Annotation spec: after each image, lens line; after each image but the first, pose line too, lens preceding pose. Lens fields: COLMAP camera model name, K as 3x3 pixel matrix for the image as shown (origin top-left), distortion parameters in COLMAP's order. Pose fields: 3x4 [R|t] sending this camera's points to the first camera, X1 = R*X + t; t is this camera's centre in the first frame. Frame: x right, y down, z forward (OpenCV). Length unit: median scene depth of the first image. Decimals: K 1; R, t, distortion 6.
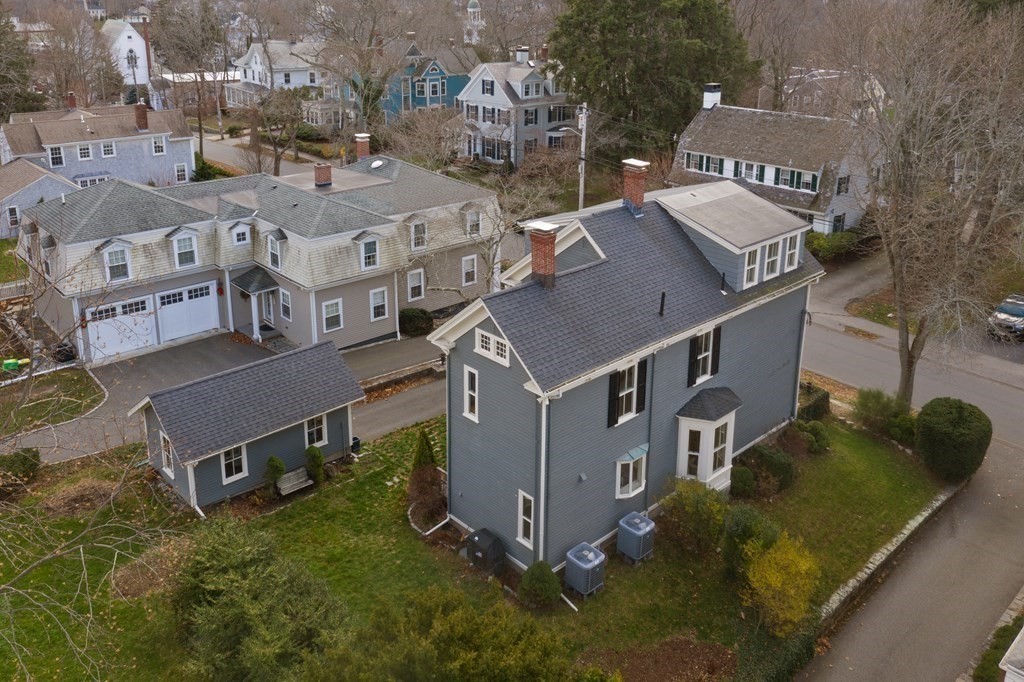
lens RADIAL K [[848.1, 0, 508.8], [0, 848.1, 210.9], [0, 0, 1]] dist [-0.003909, 0.001045]
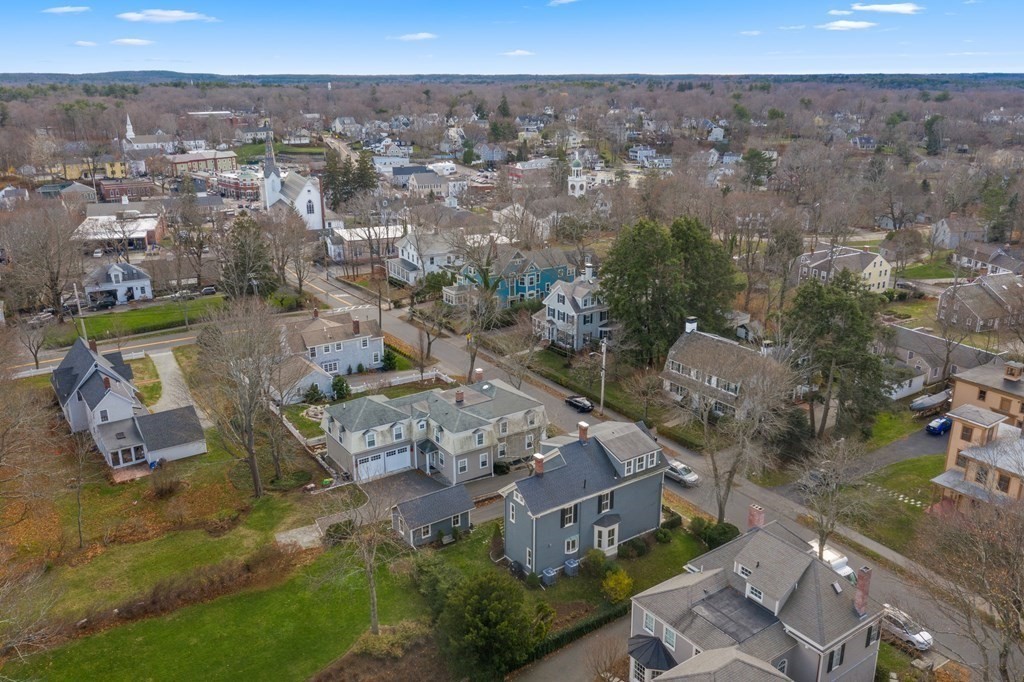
lens RADIAL K [[832.3, 0, 512.0], [0, 832.3, 341.0], [0, 0, 1]] dist [-0.000998, 0.009374]
pose [[0.989864, 0.036535, -0.137237, 0.207255], [-0.027218, 0.997234, 0.069164, -0.359541], [0.139384, -0.064728, 0.988121, -1.116554]]
